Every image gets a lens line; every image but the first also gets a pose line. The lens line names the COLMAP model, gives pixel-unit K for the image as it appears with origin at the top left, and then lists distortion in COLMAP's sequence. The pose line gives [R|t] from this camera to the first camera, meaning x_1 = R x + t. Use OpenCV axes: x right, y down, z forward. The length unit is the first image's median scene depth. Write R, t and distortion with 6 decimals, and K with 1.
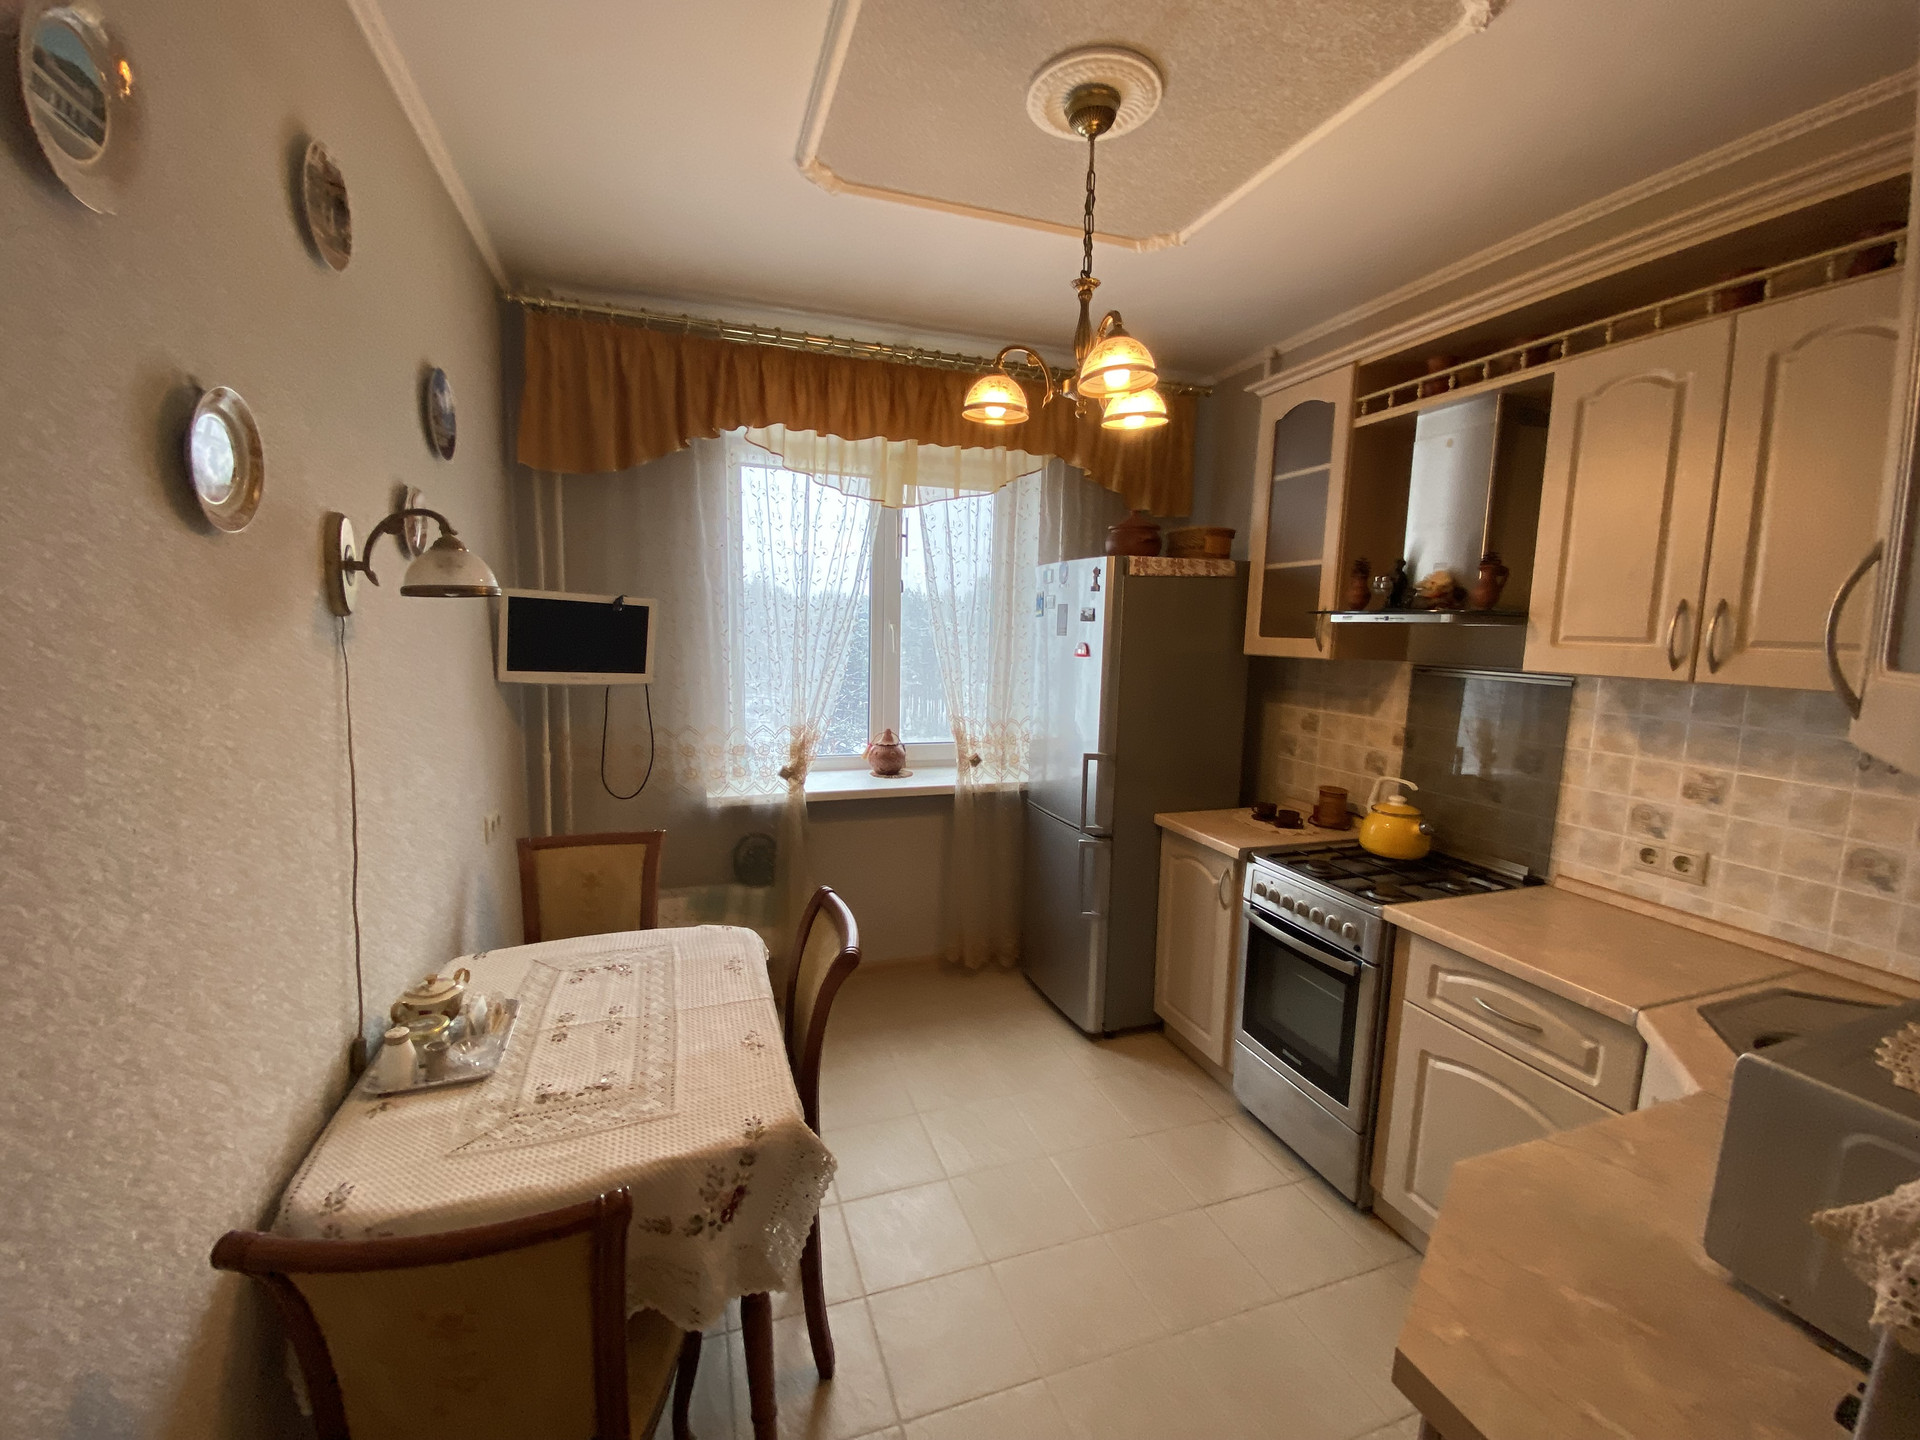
lens RADIAL K [[780.6, 0, 960.0], [0, 780.6, 720.0], [0, 0, 1]] dist [0.029735, -0.024138]
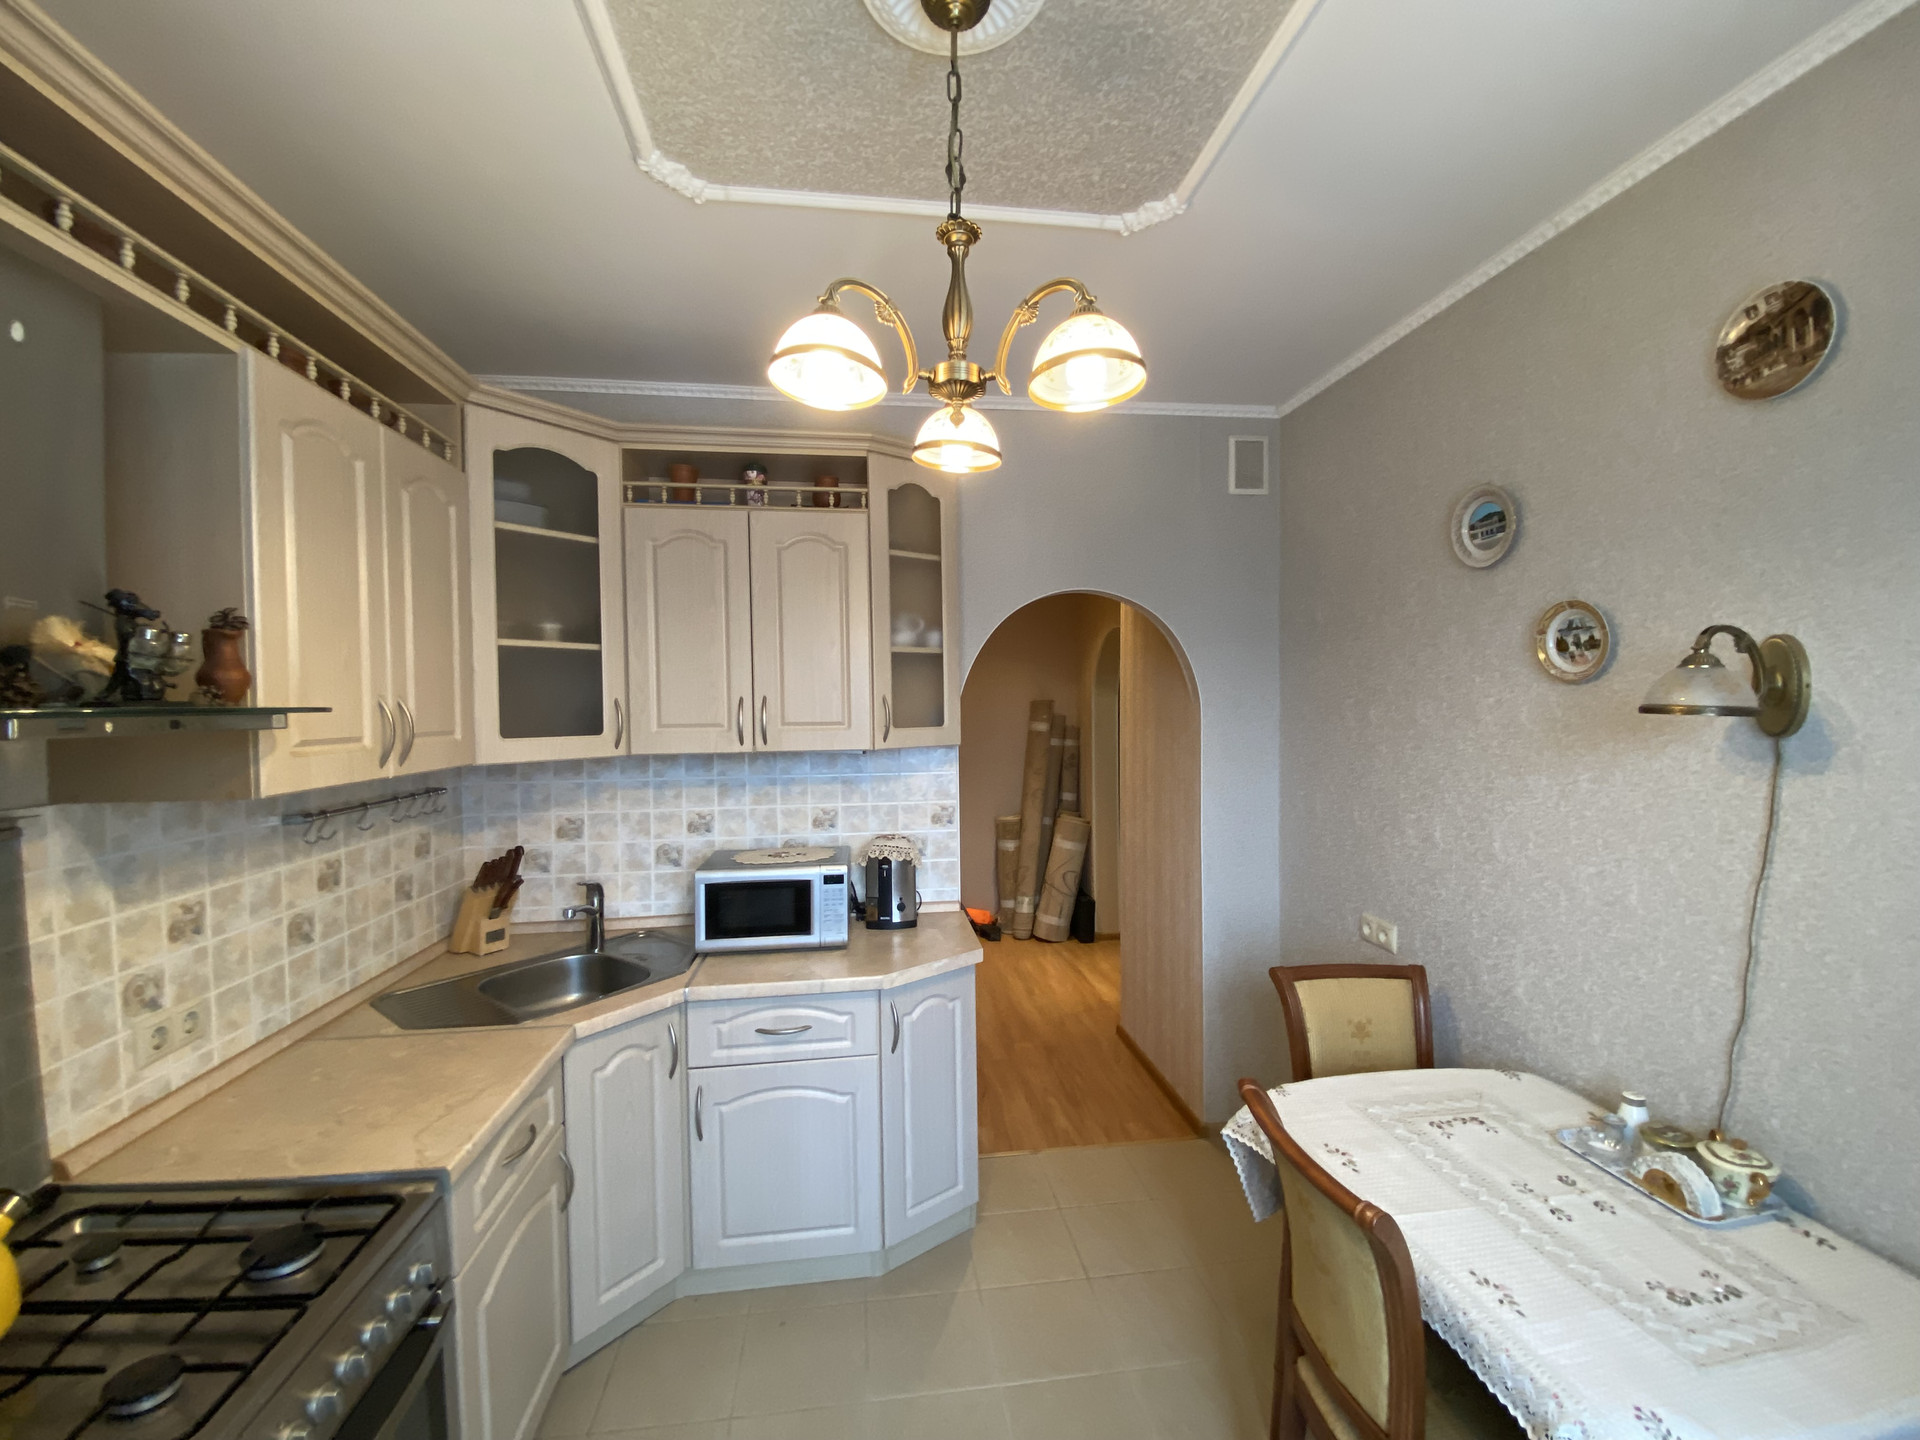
lens RADIAL K [[780.6, 0, 960.0], [0, 780.6, 720.0], [0, 0, 1]] dist [0.029735, -0.024138]
pose [[-0.979149, -0.018886, 0.202262, 0.012472], [0.011792, 0.988706, 0.149402, -0.227695], [-0.202799, 0.148672, -0.967868, 1.581278]]
